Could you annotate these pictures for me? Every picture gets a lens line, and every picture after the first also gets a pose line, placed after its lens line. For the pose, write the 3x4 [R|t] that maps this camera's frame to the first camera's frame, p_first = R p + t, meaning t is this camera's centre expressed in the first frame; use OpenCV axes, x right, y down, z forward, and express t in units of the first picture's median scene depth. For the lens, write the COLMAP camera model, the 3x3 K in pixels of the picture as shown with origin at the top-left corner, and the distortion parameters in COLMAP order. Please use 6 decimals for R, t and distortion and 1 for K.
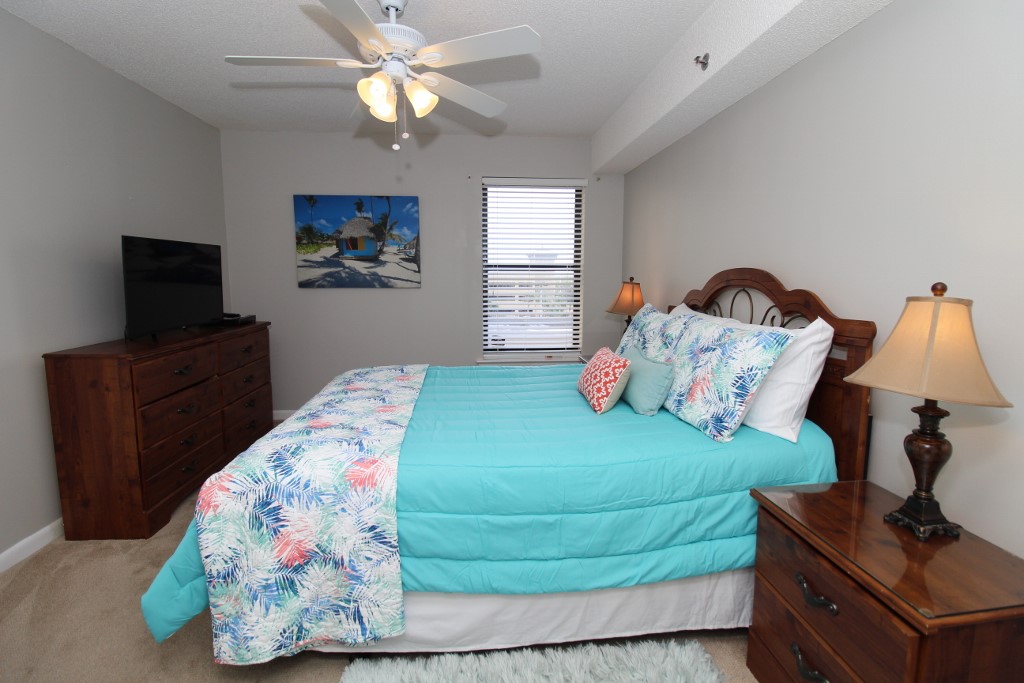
lens RADIAL K [[481.8, 0, 505.6], [0, 481.8, 332.9], [0, 0, 1]] dist [-0.010963, -0.007795]
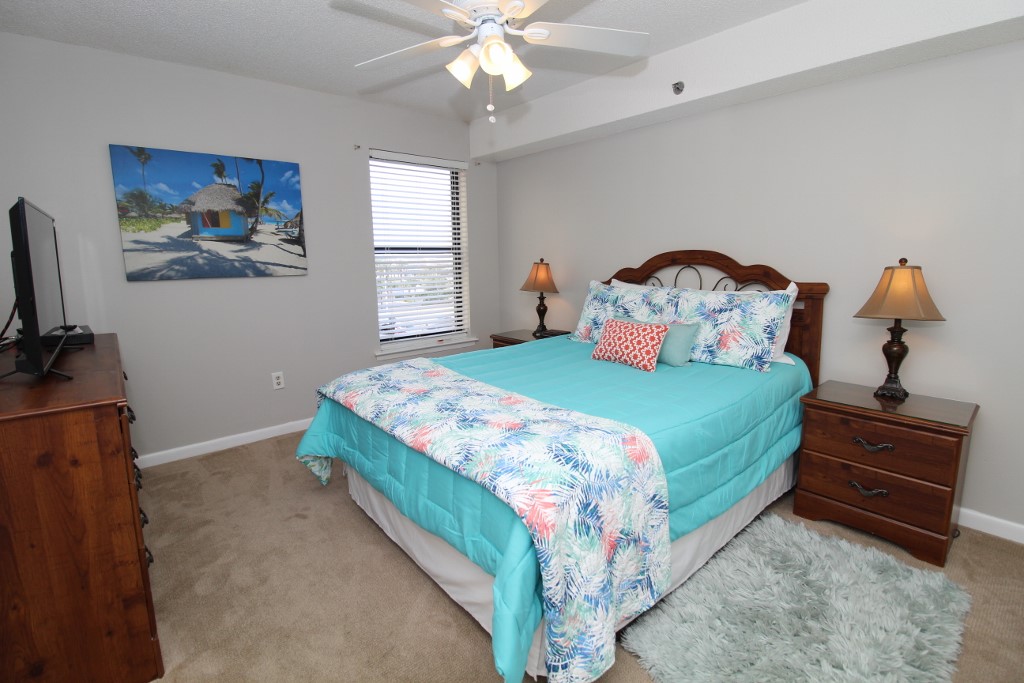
lens RADIAL K [[481.8, 0, 520.1], [0, 481.8, 337.9], [0, 0, 1]] dist [-0.010963, -0.007795]
pose [[0.800744, -0.110794, 0.588672, -0.432263], [0.083277, 0.993793, 0.073765, -0.018583], [-0.593190, -0.010044, 0.805000, 0.126515]]
